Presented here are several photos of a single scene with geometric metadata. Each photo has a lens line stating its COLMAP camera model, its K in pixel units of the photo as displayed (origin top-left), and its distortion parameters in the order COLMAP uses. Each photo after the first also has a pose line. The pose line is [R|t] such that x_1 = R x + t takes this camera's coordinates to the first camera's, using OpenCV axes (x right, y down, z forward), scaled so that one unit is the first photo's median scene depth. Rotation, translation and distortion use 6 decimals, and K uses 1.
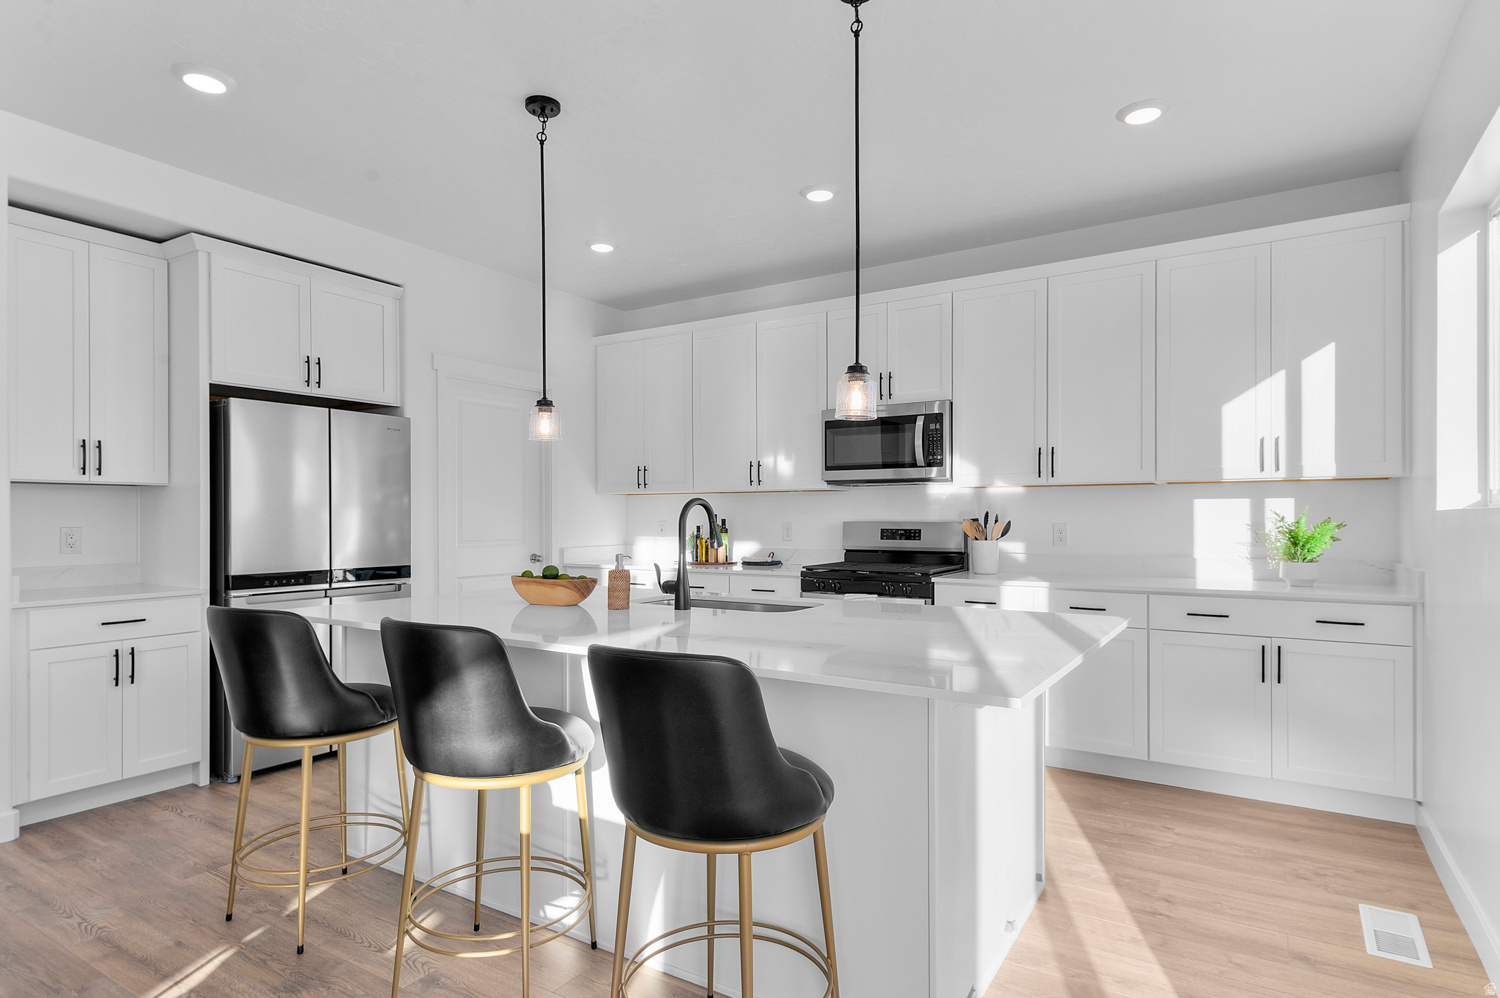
lens RADIAL K [[815.5, 0, 747.8], [0, 815.5, 512.6], [0, 0, 1]] dist [0.014107, -0.000830]
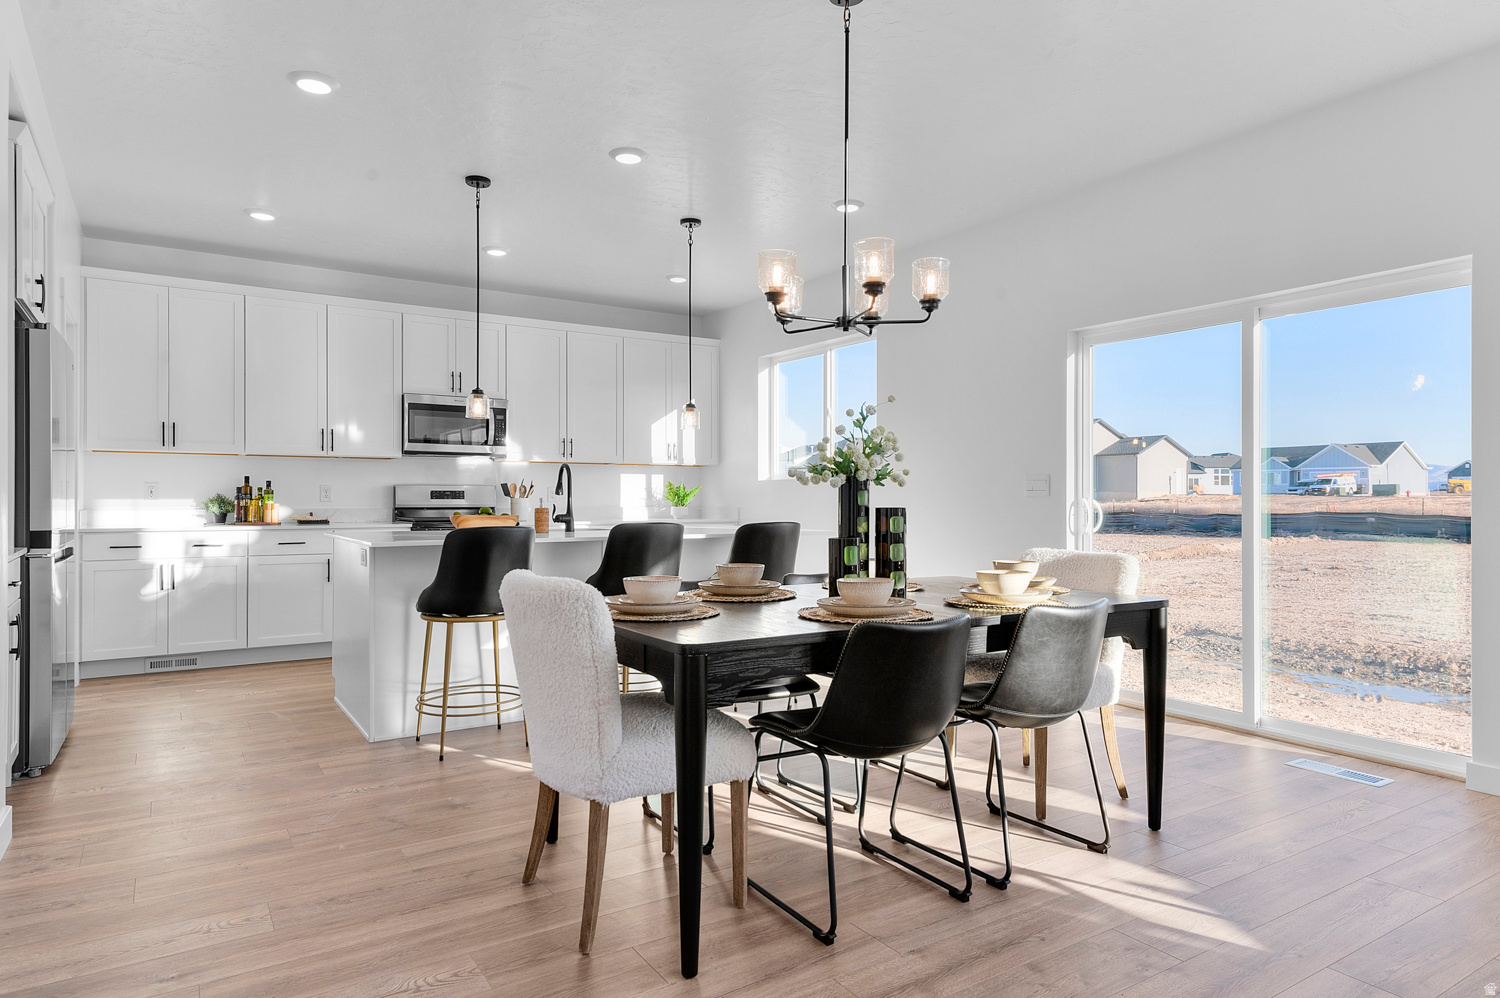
lens RADIAL K [[908.1, 0, 742.2], [0, 908.1, 494.2], [0, 0, 1]] dist [0.010338, 0.000602]
pose [[0.429564, 0.006196, 0.903015, -1.332720], [-0.009050, 0.999956, -0.002555, 0.036740], [-0.902991, -0.007075, 0.429601, -0.077466]]
